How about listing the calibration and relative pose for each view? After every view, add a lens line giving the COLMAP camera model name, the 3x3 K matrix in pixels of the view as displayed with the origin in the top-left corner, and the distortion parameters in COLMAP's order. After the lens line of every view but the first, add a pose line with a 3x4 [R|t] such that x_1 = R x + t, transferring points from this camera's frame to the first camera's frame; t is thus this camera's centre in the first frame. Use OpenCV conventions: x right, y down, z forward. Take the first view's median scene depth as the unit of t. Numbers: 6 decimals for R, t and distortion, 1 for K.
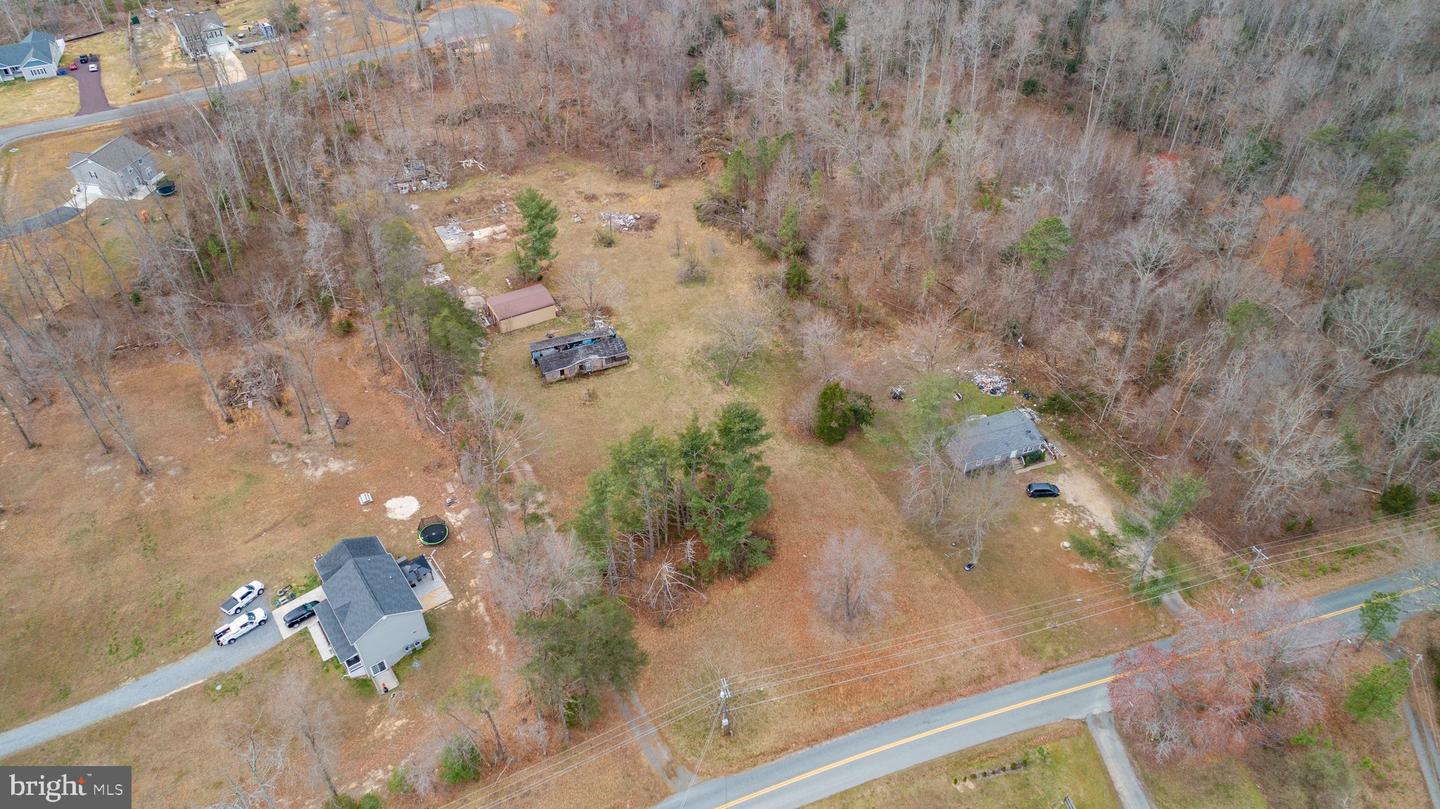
lens RADIAL K [[969.1, 0, 720.7], [0, 969.1, 401.7], [0, 0, 1]] dist [-0.009714, 0.008265]
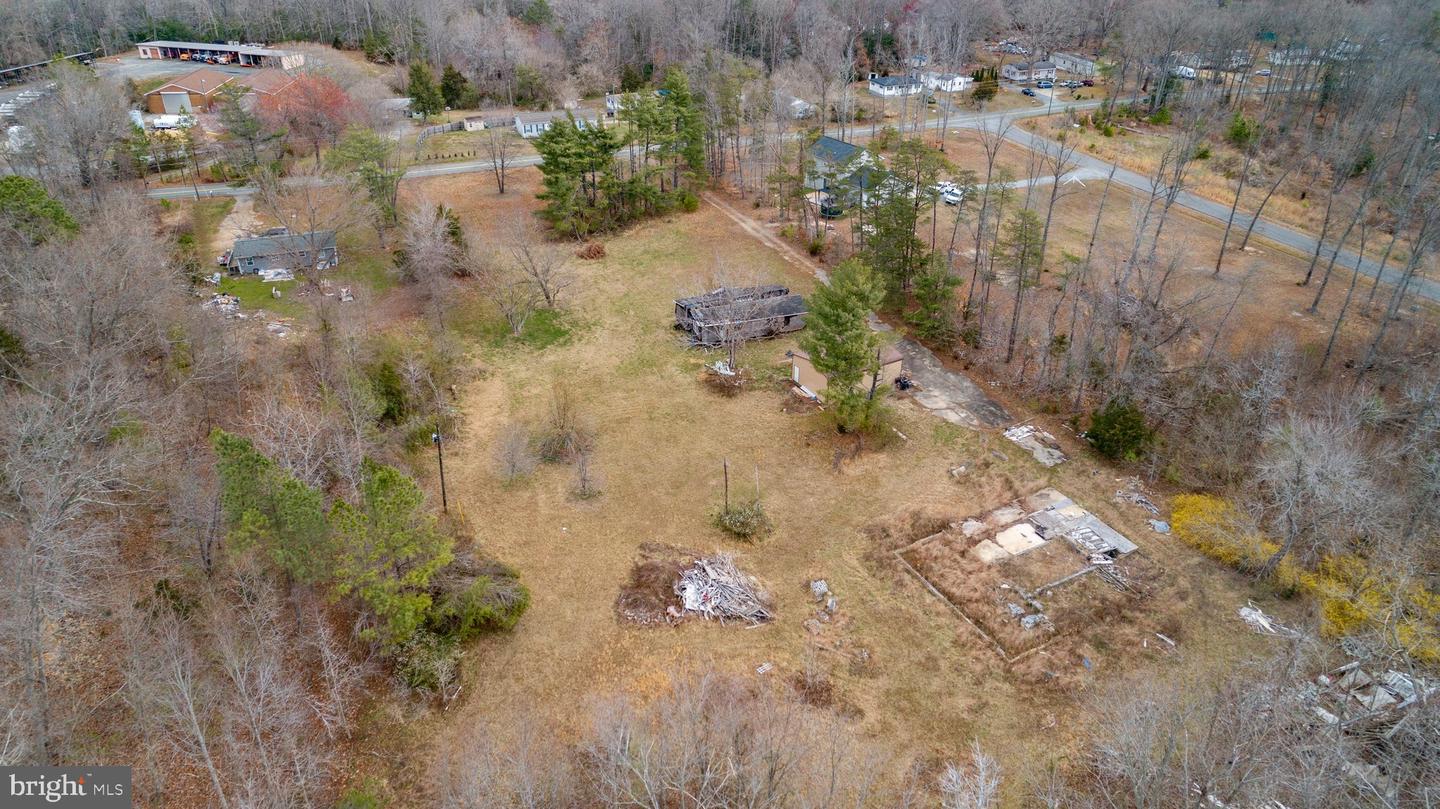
lens RADIAL K [[969.1, 0, 717.1], [0, 969.1, 403.7], [0, 0, 1]] dist [-0.009714, 0.008265]
pose [[-0.999886, -0.013888, -0.005855, -0.136836], [-0.010029, 0.323120, 0.946305, -0.808635], [-0.011251, 0.946256, -0.323223, 1.435340]]
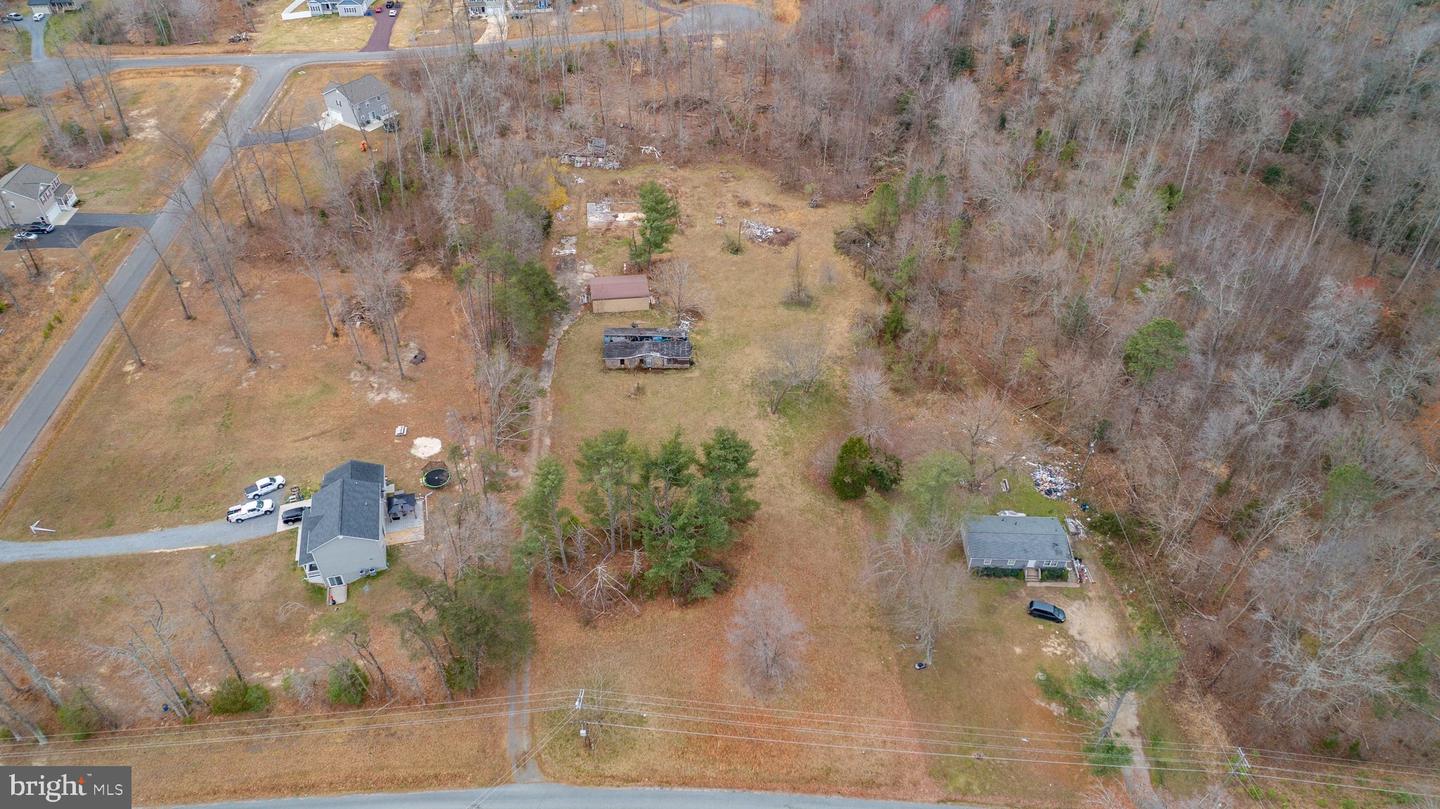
lens RADIAL K [[969.1, 0, 721.6], [0, 969.1, 404.0], [0, 0, 1]] dist [-0.009714, 0.008265]
pose [[0.930824, 0.242205, -0.273685, 0.240298], [-0.244206, 0.969340, 0.027278, -0.043234], [0.271901, 0.041444, 0.961432, 0.049625]]
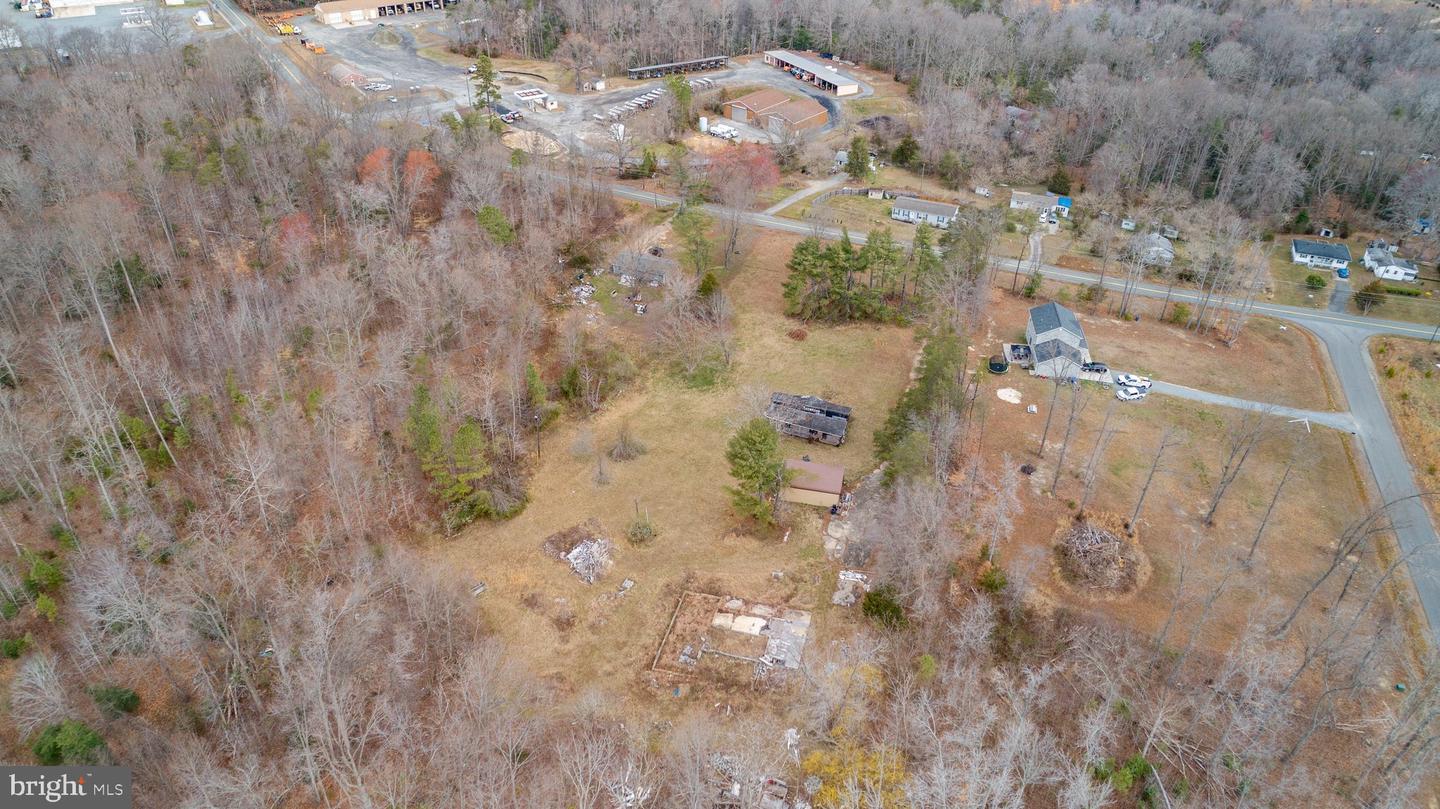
lens RADIAL K [[969.1, 0, 718.5], [0, 969.1, 406.8], [0, 0, 1]] dist [-0.009714, 0.008265]
pose [[-0.723239, -0.403087, 0.560755, -0.735020], [0.440956, 0.355371, 0.824178, -1.072649], [-0.531491, 0.843346, -0.079274, 1.235210]]
